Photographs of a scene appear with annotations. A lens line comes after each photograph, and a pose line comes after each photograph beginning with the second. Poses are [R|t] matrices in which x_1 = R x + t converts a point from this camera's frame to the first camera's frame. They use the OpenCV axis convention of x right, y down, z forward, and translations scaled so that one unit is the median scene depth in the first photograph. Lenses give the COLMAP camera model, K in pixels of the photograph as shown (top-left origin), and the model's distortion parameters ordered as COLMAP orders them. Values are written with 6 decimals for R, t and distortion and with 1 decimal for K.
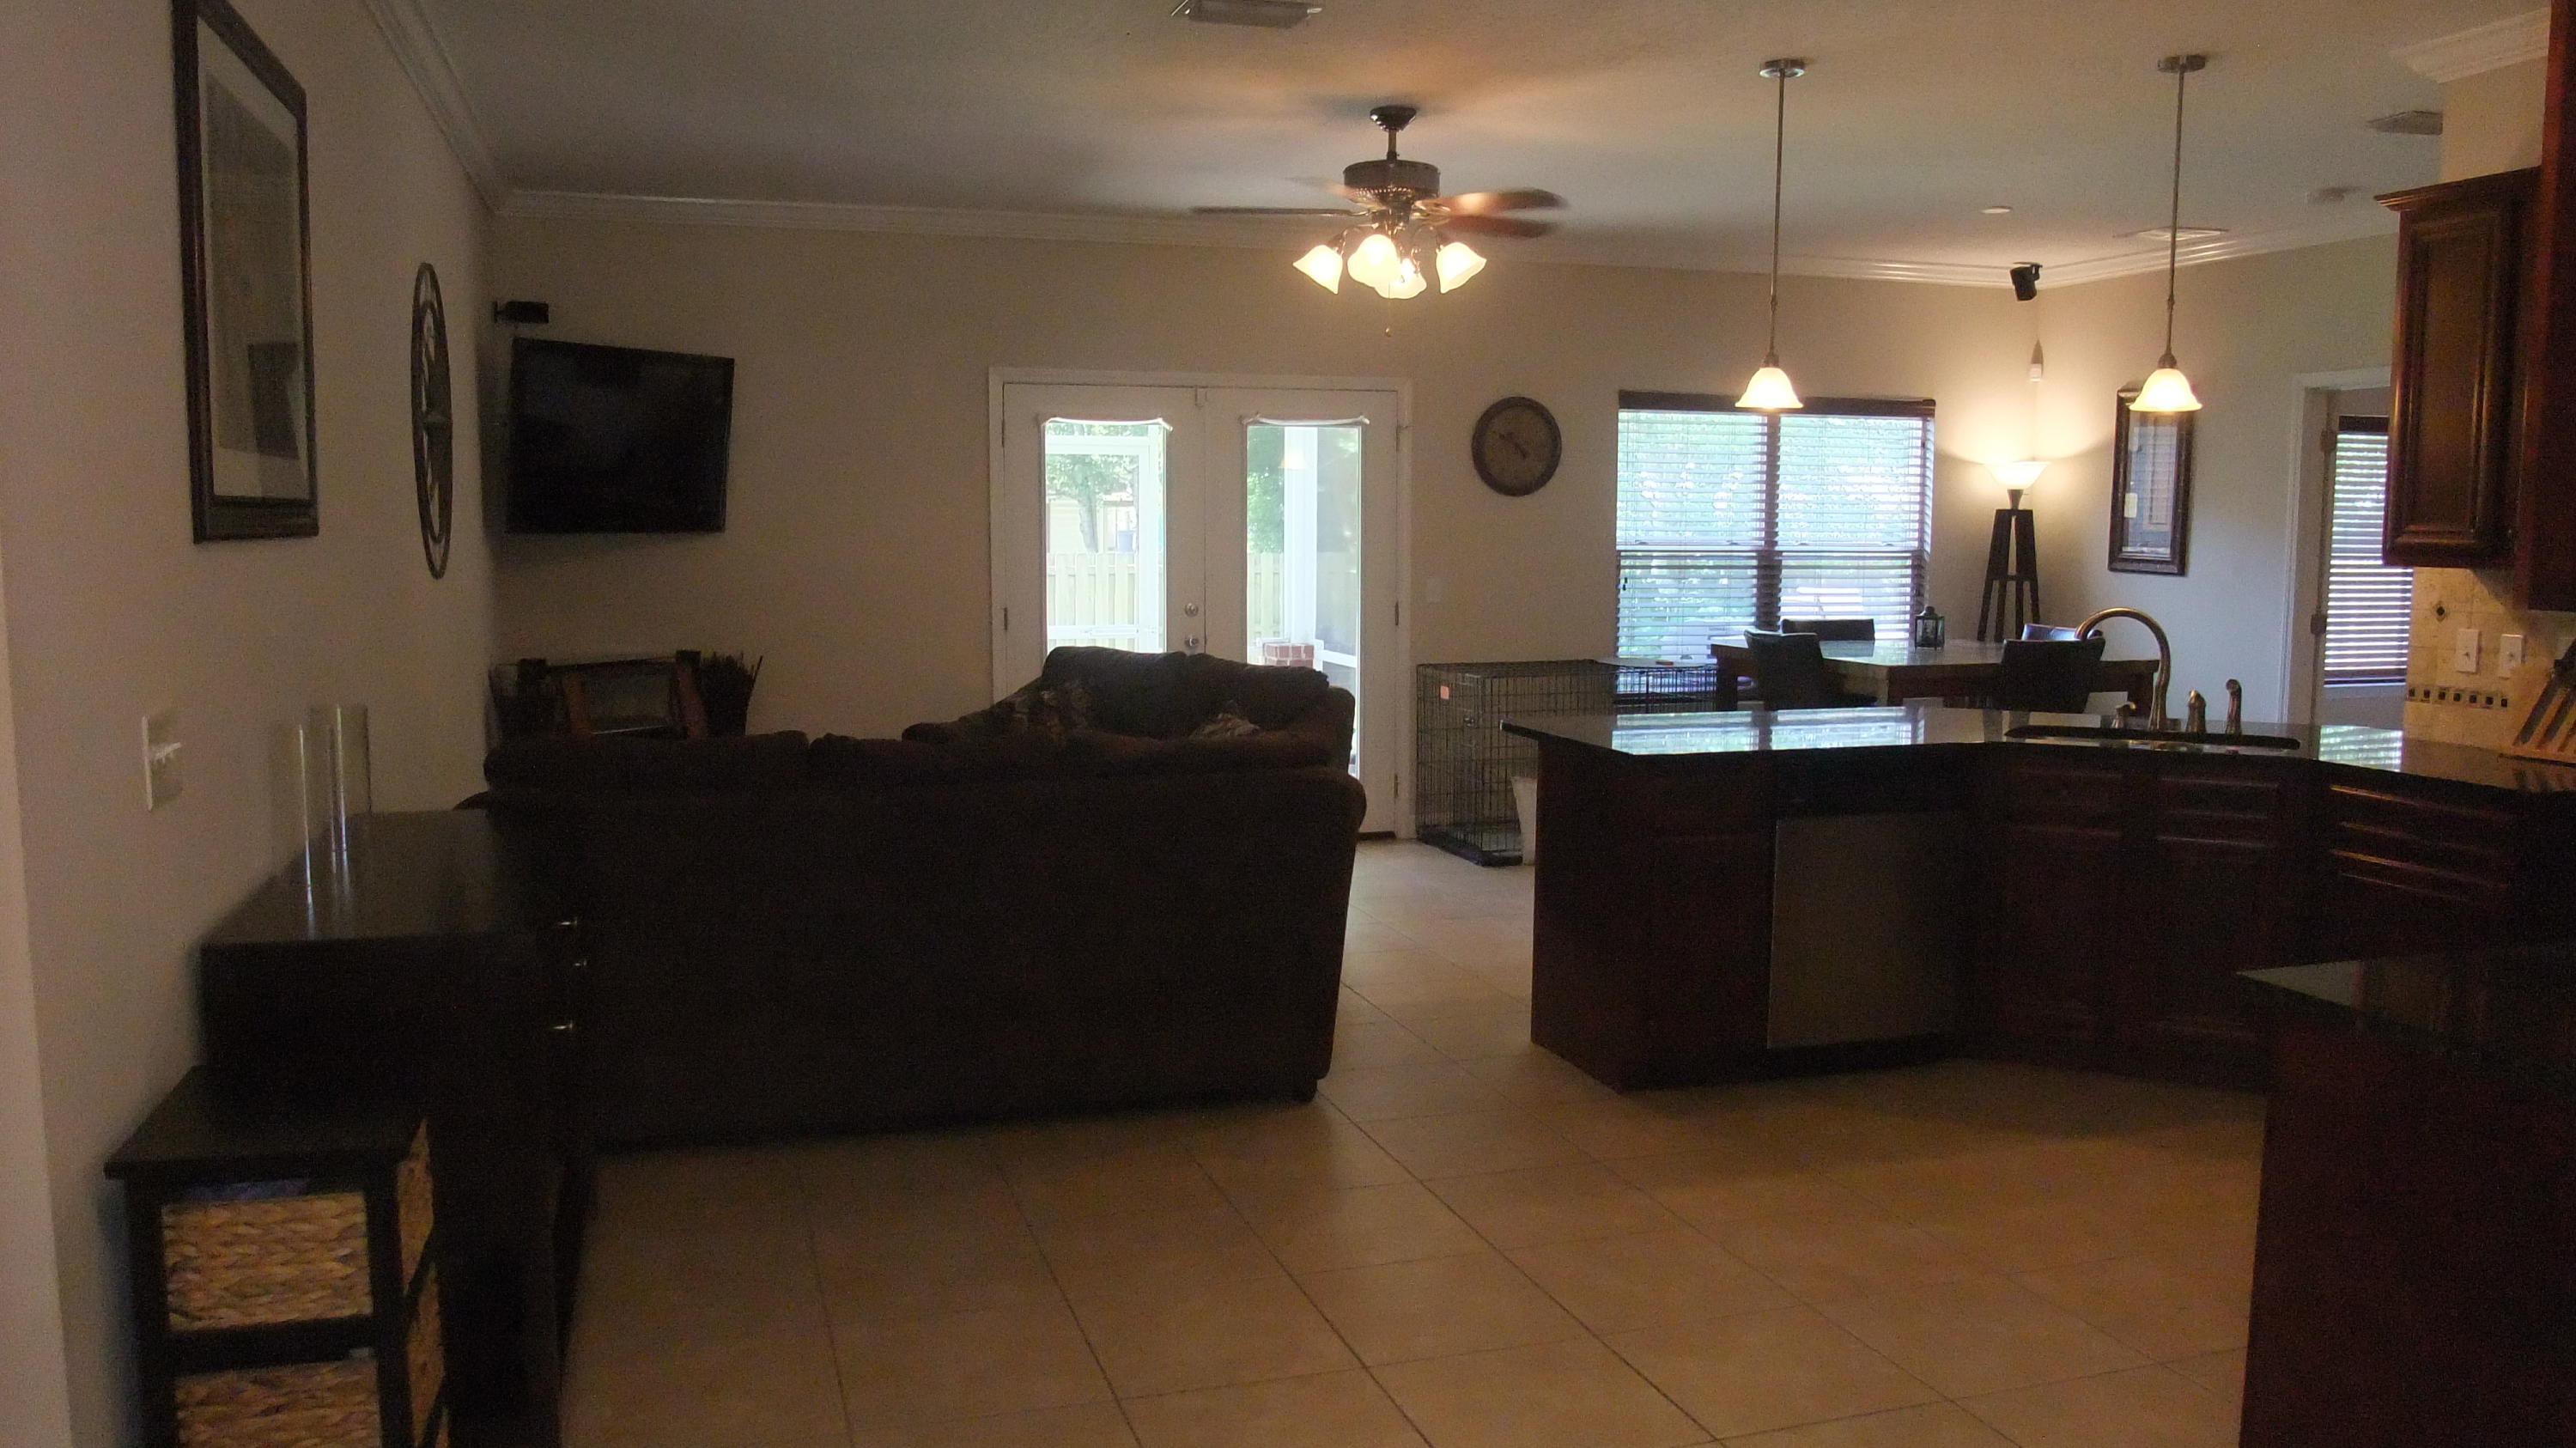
lens RADIAL K [[1999.8, 0, 1284.3], [0, 1999.8, 718.3], [0, 0, 1]] dist [-0.038133, 0.028481]
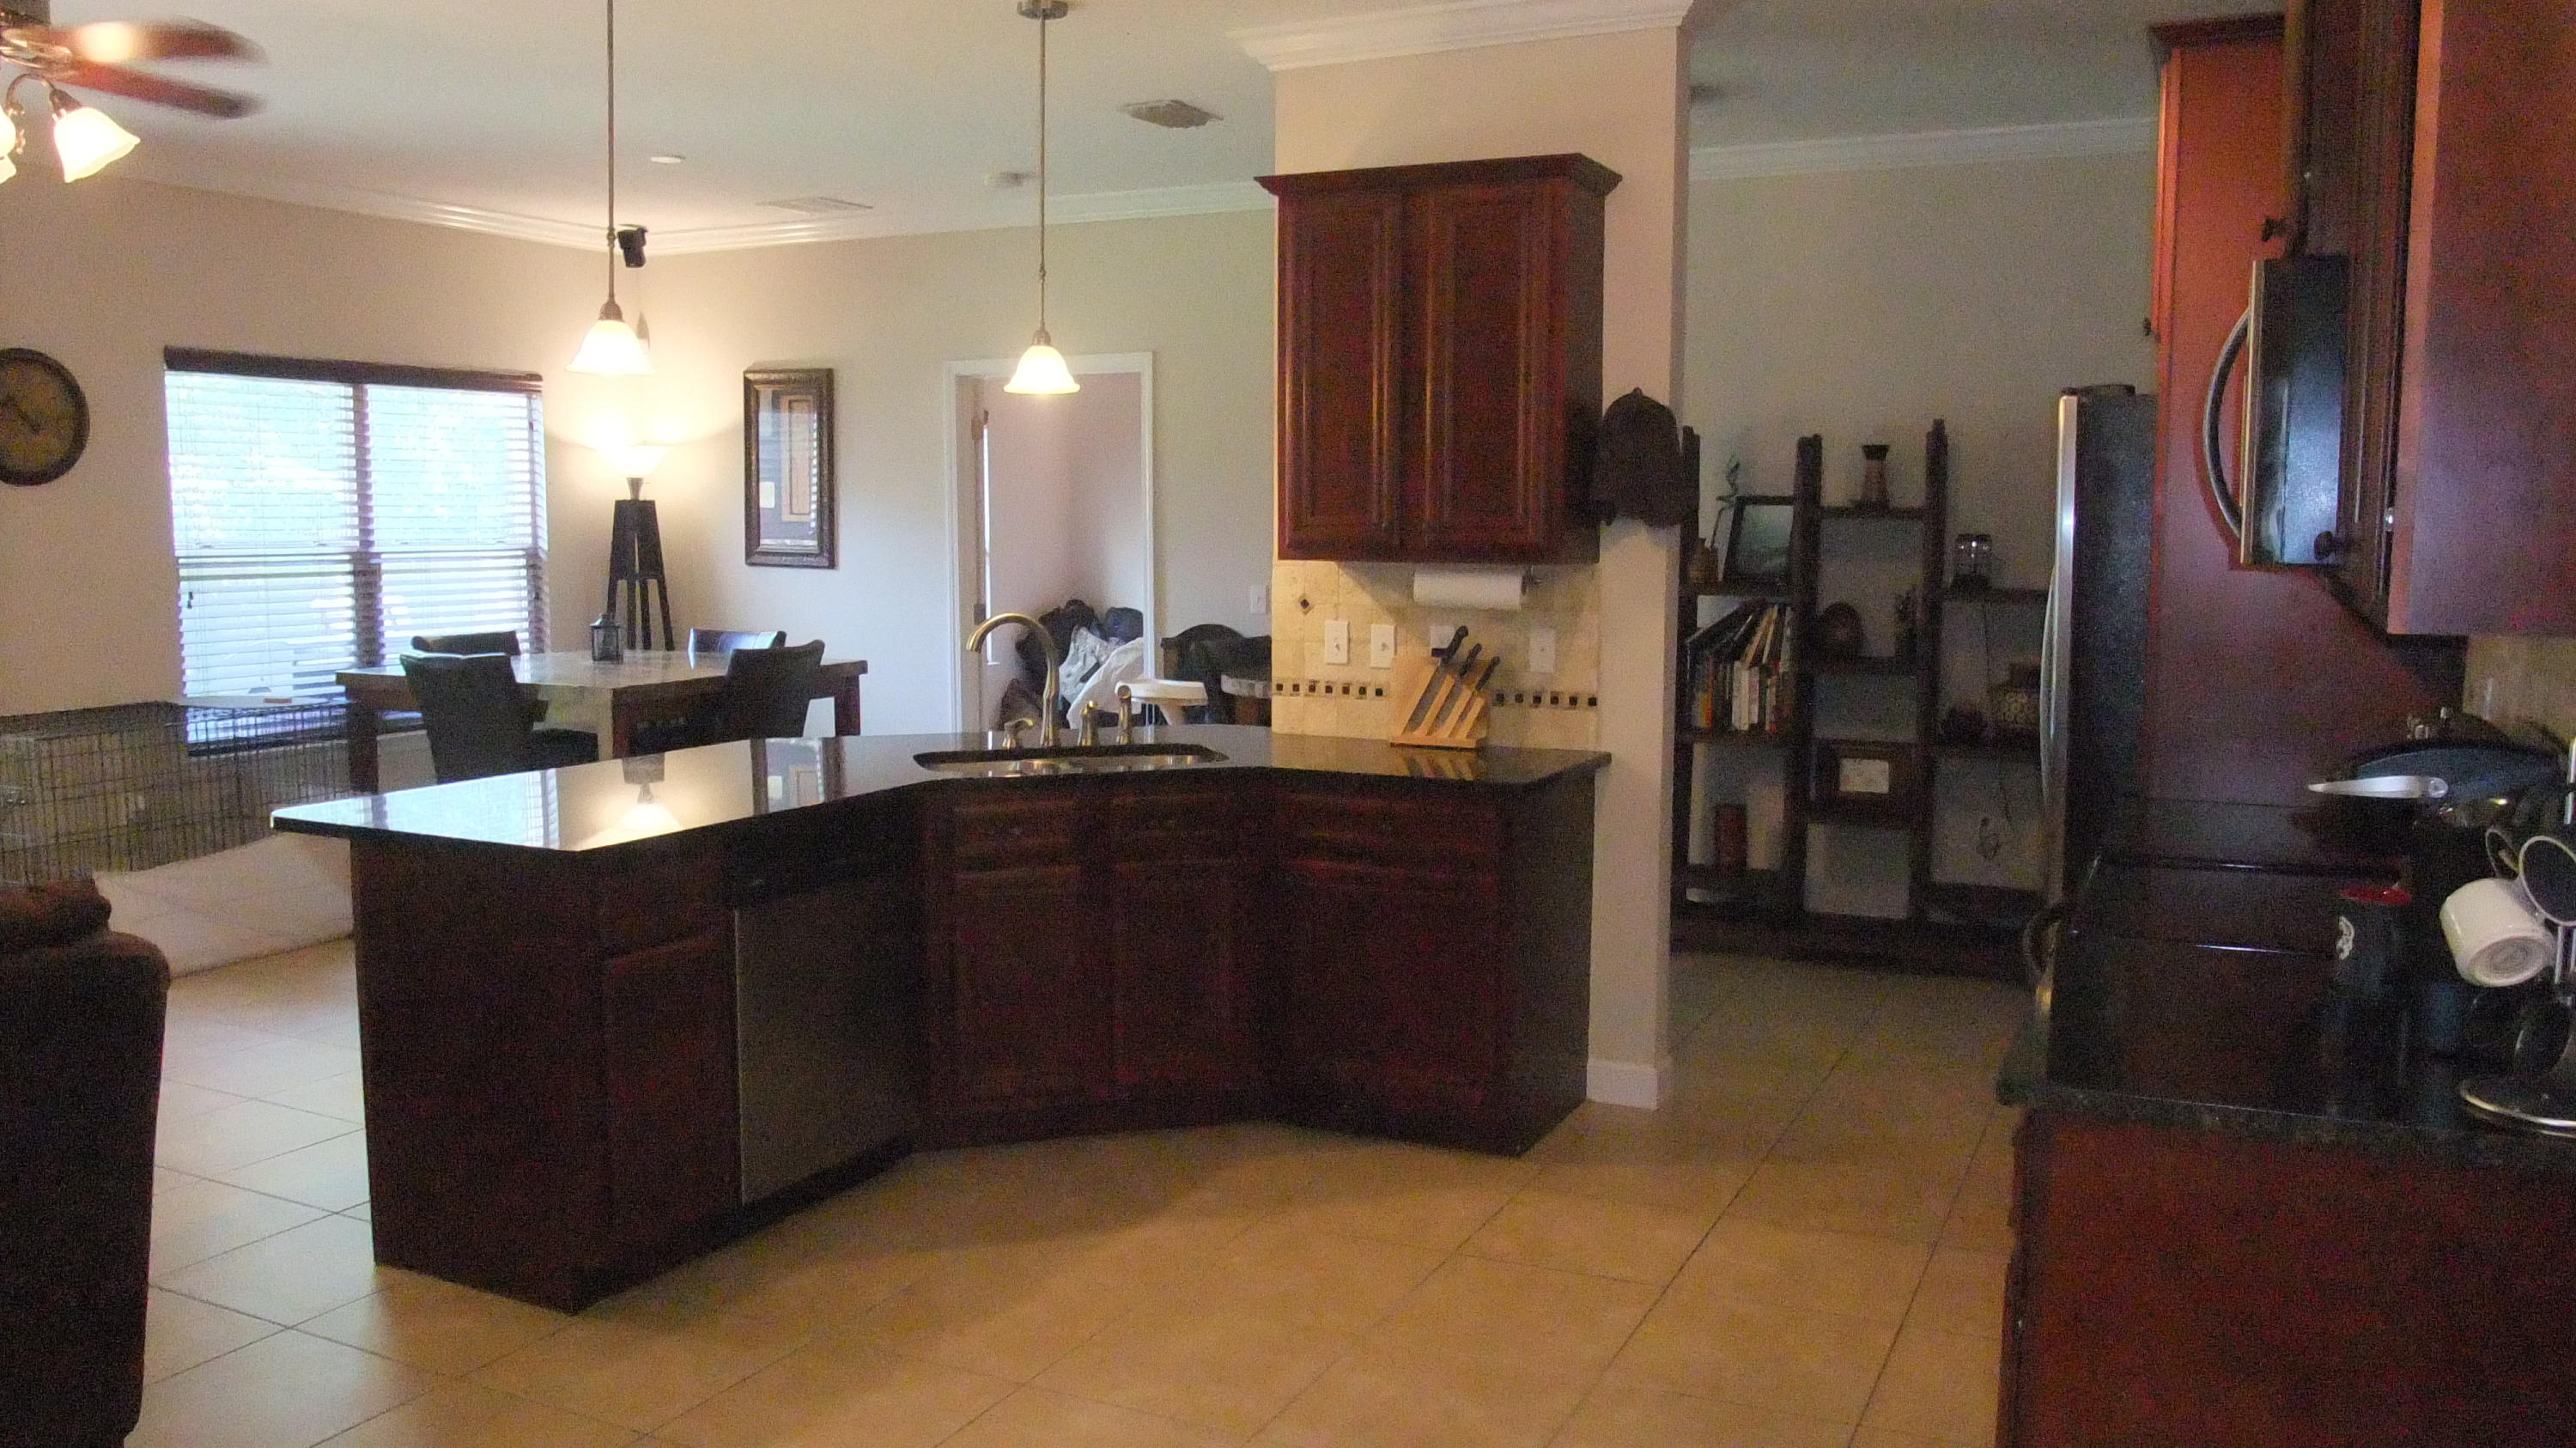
lens RADIAL K [[1999.8, 0, 1291.2], [0, 1999.8, 729.4], [0, 0, 1]] dist [-0.038133, 0.028481]
pose [[0.697004, -0.083108, 0.712234, -0.079832], [0.074062, 0.996292, 0.043776, -0.019873], [-0.713232, 0.022238, 0.700575, 0.167209]]
